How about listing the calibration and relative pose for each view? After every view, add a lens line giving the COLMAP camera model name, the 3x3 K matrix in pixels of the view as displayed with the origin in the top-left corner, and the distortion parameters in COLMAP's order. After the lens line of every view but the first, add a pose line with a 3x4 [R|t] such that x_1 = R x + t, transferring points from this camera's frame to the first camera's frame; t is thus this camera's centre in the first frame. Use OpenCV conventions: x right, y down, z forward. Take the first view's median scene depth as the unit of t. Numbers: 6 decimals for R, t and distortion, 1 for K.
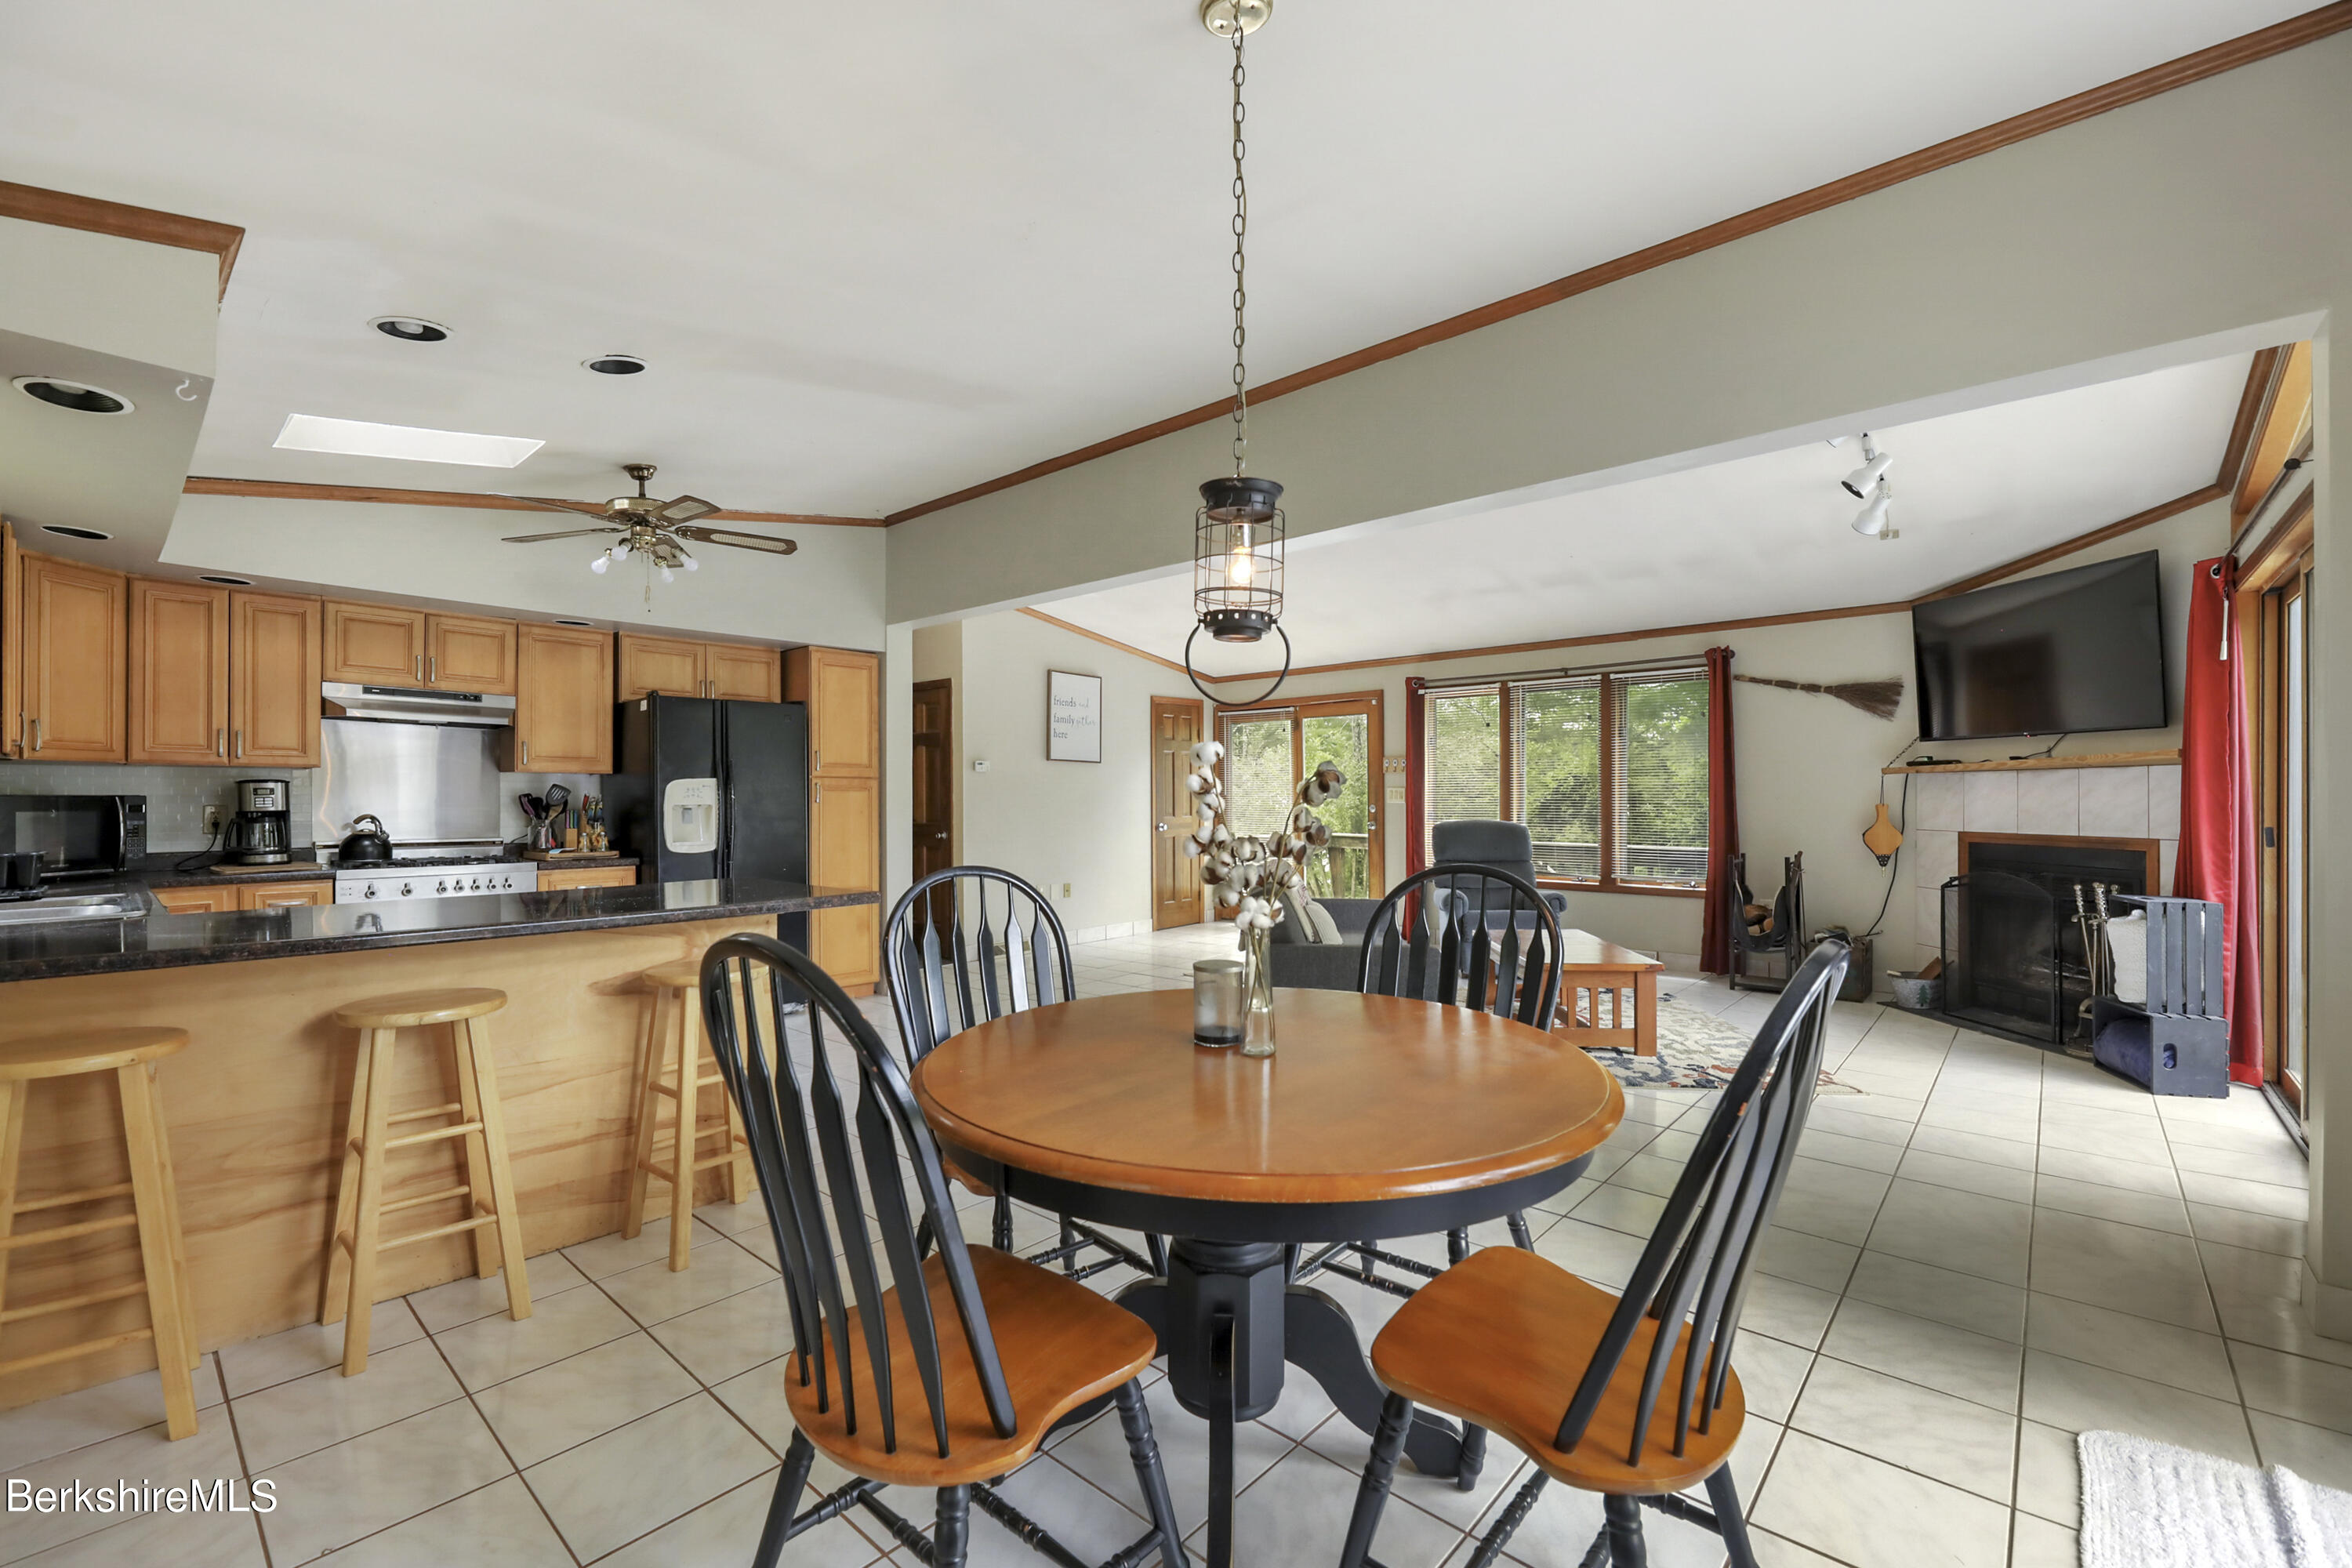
lens RADIAL K [[997.0, 0, 1155.2], [0, 997.0, 799.0], [0, 0, 1]] dist [-0.000823, -0.000587]
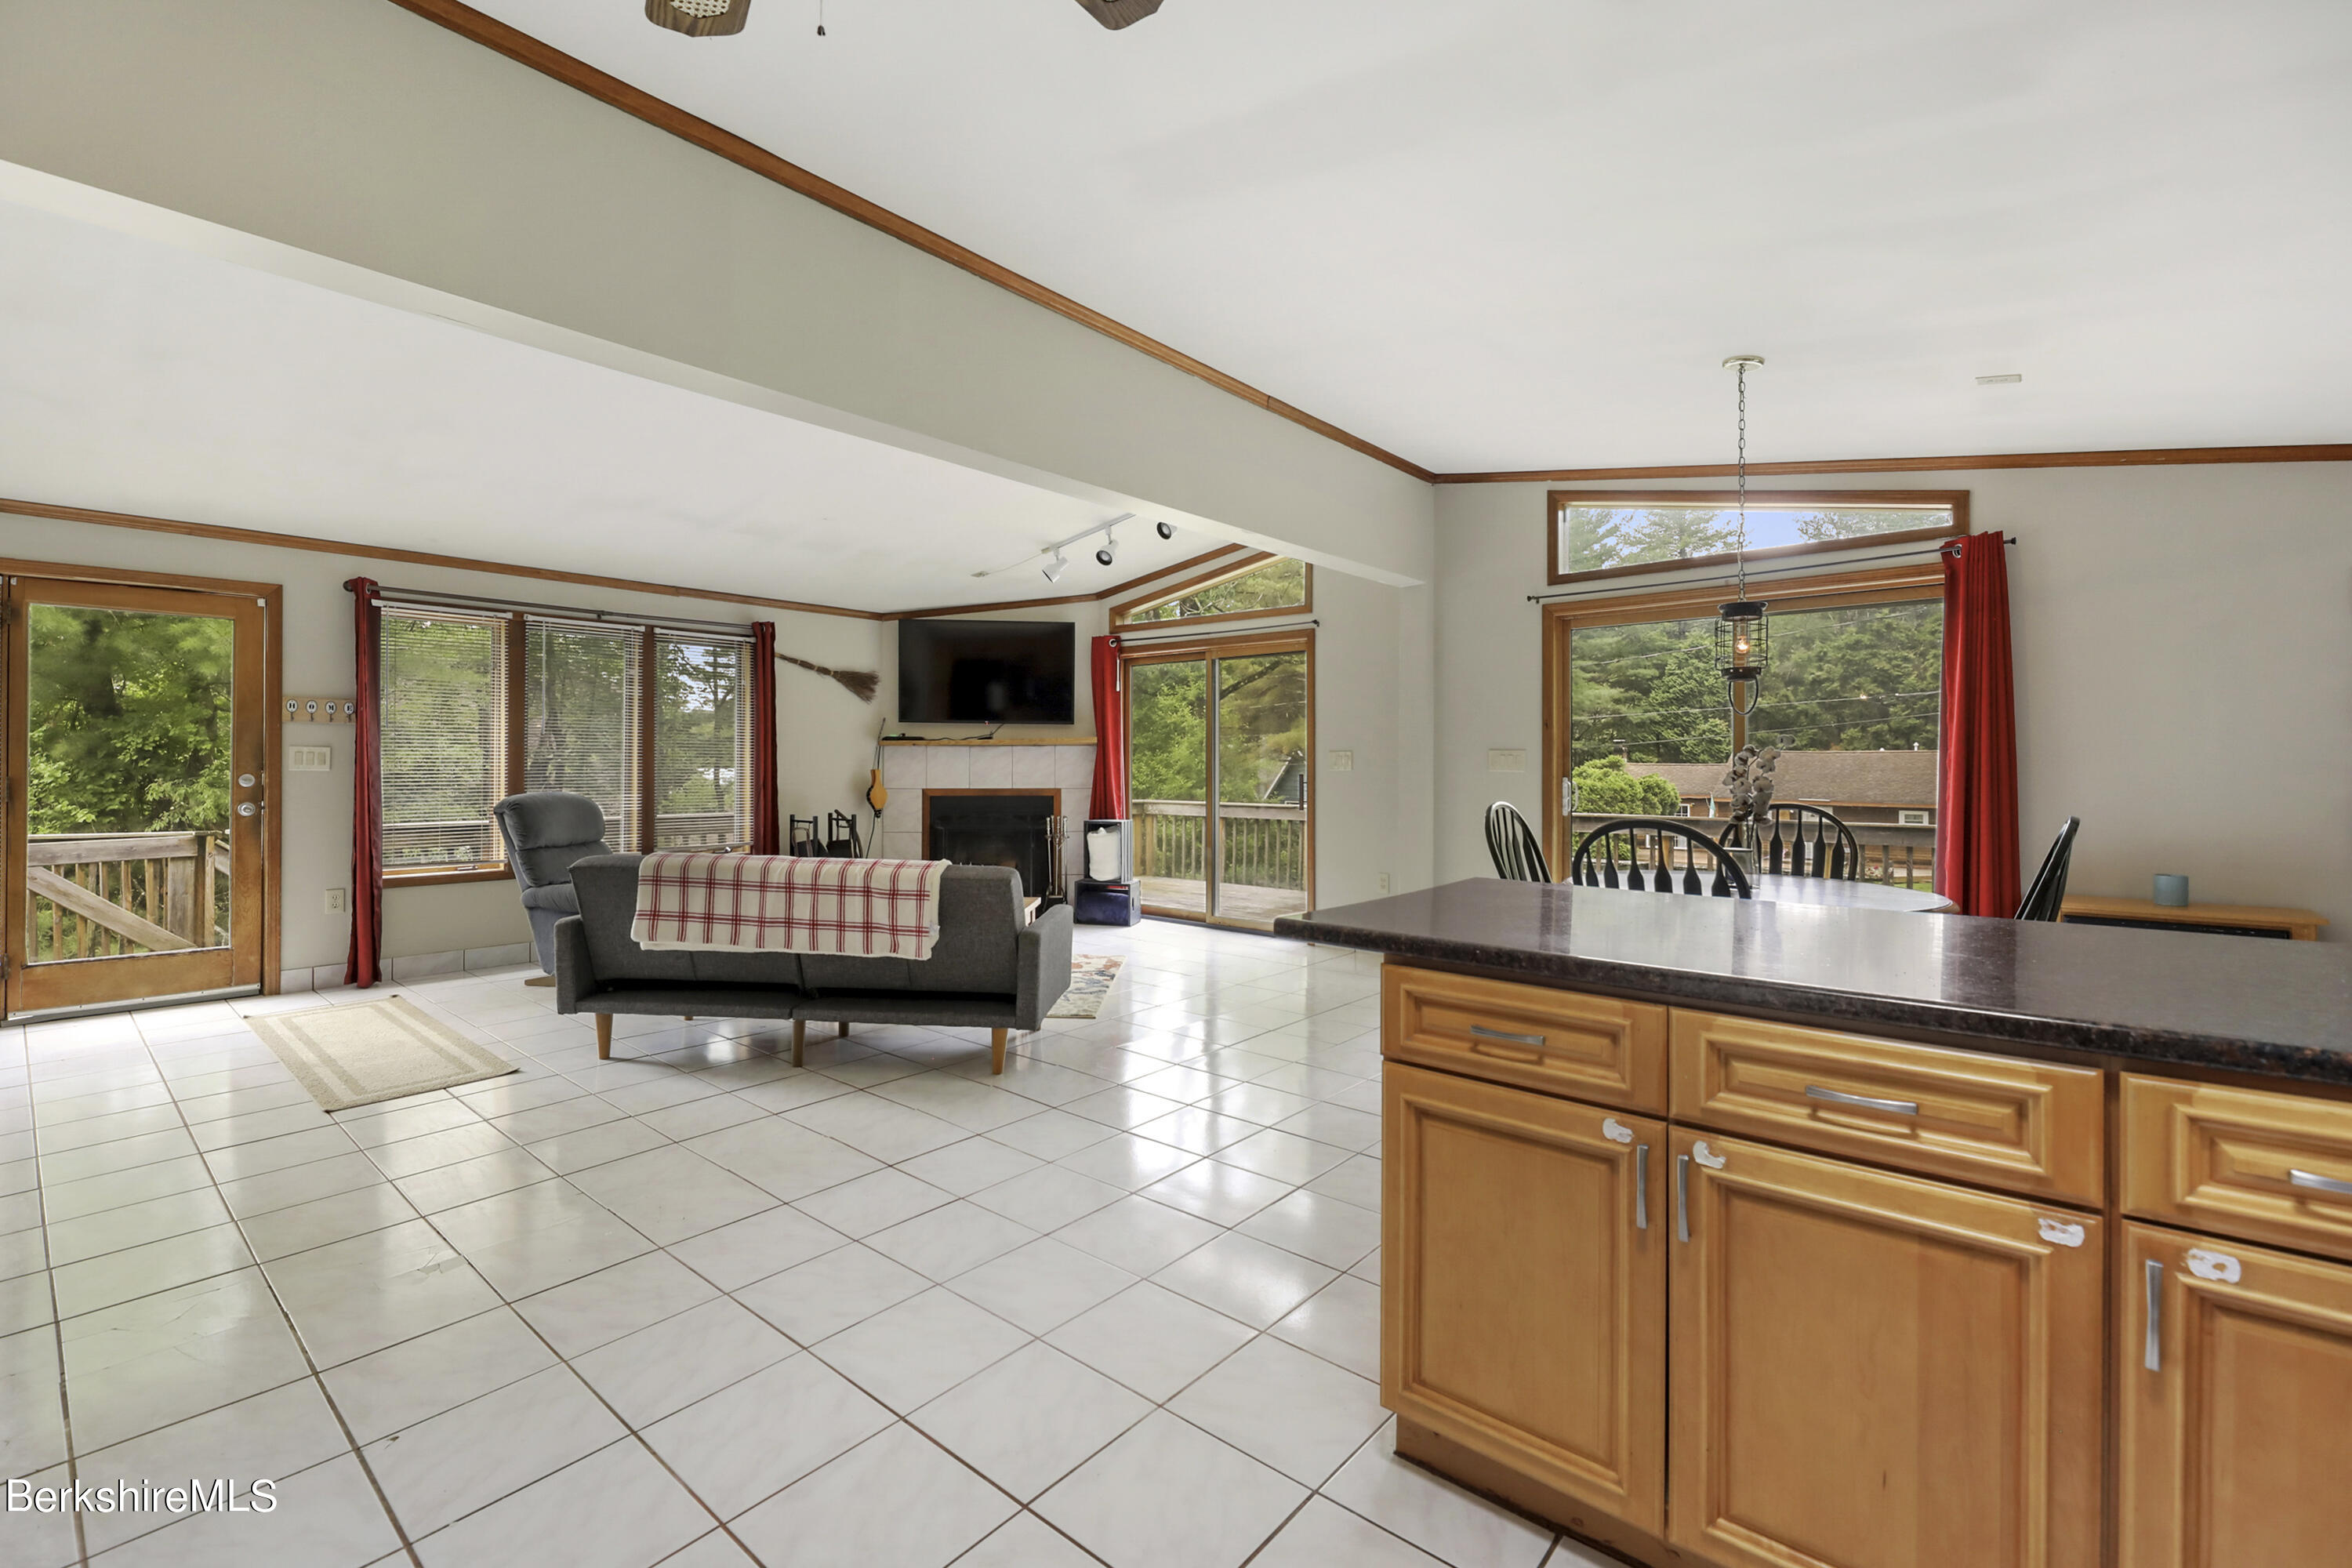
lens RADIAL K [[997.0, 0, 1155.2], [0, 997.0, 799.0], [0, 0, 1]] dist [-0.000823, -0.000587]
pose [[-0.018051, -0.031499, 0.999341, -0.637579], [-0.000820, 0.999504, 0.031490, 0.002969], [-0.999837, -0.000251, -0.018067, 0.758223]]
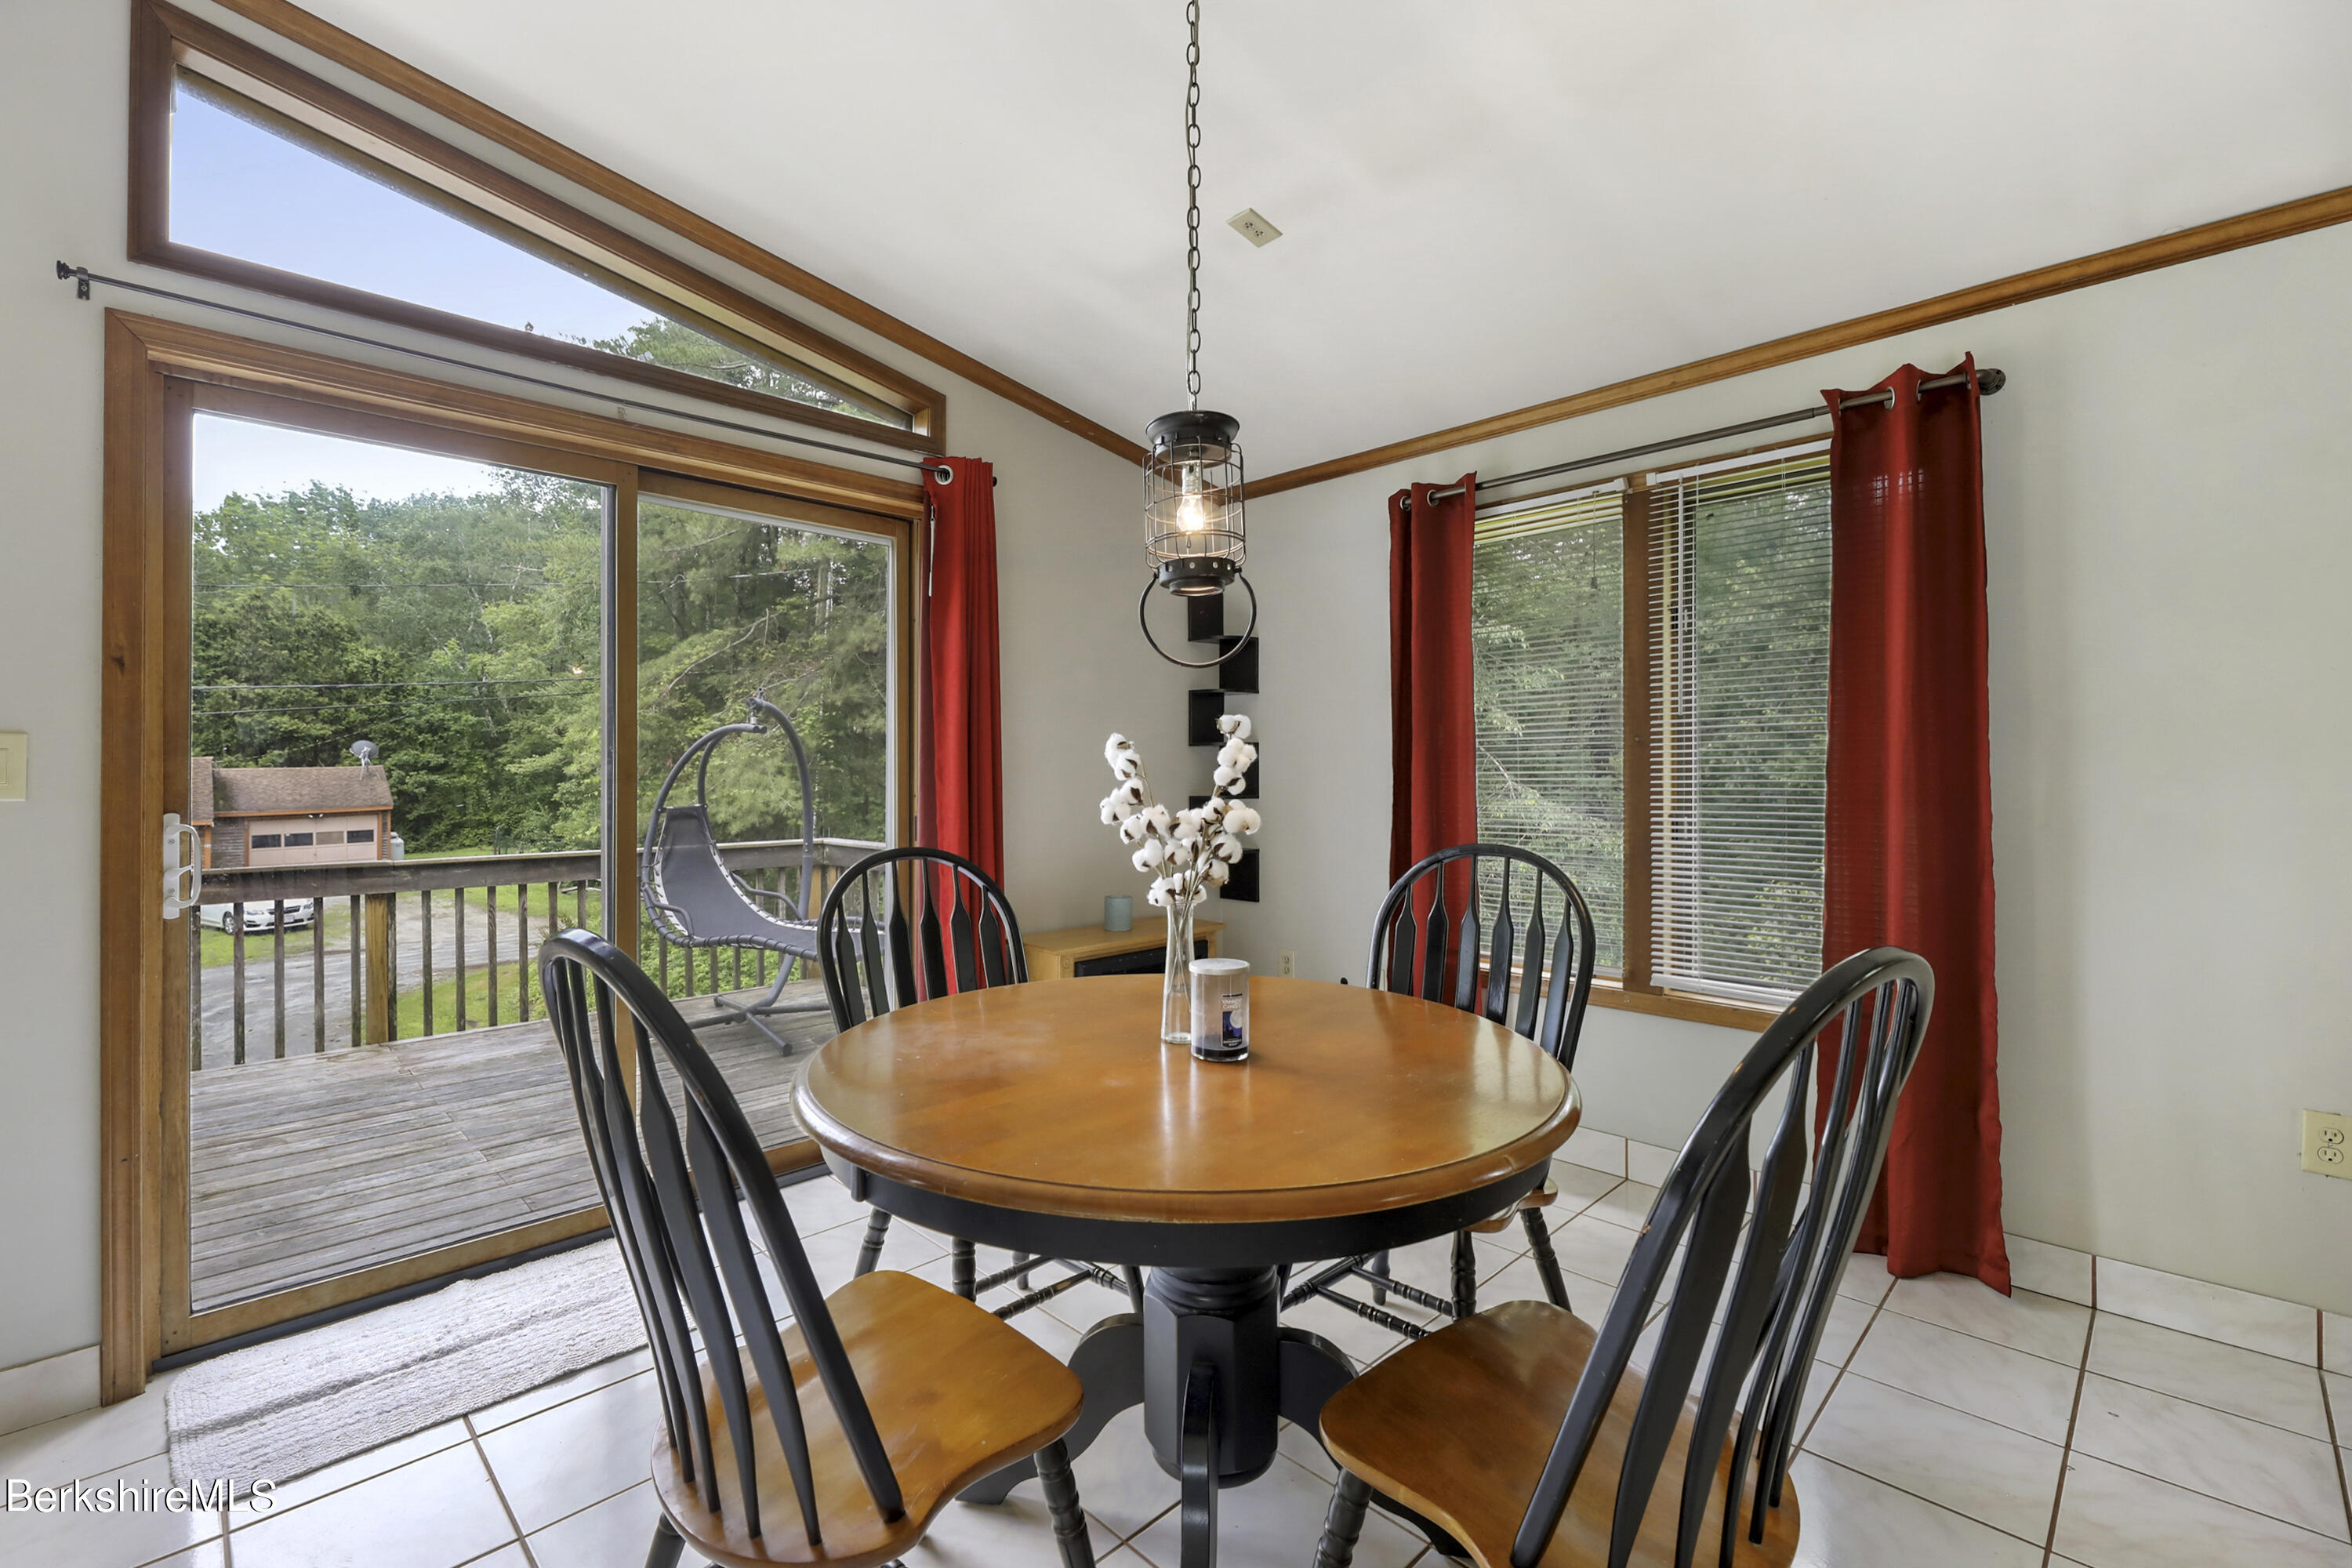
lens RADIAL K [[1022.6, 0, 1168.5], [0, 1022.6, 770.5], [0, 0, 1]] dist [-0.002179, -0.000537]
pose [[-0.998437, 0.007097, 0.055431, 0.032990], [0.007040, 0.999974, -0.001224, -0.000843], [-0.055439, -0.000832, -0.998462, 0.670295]]
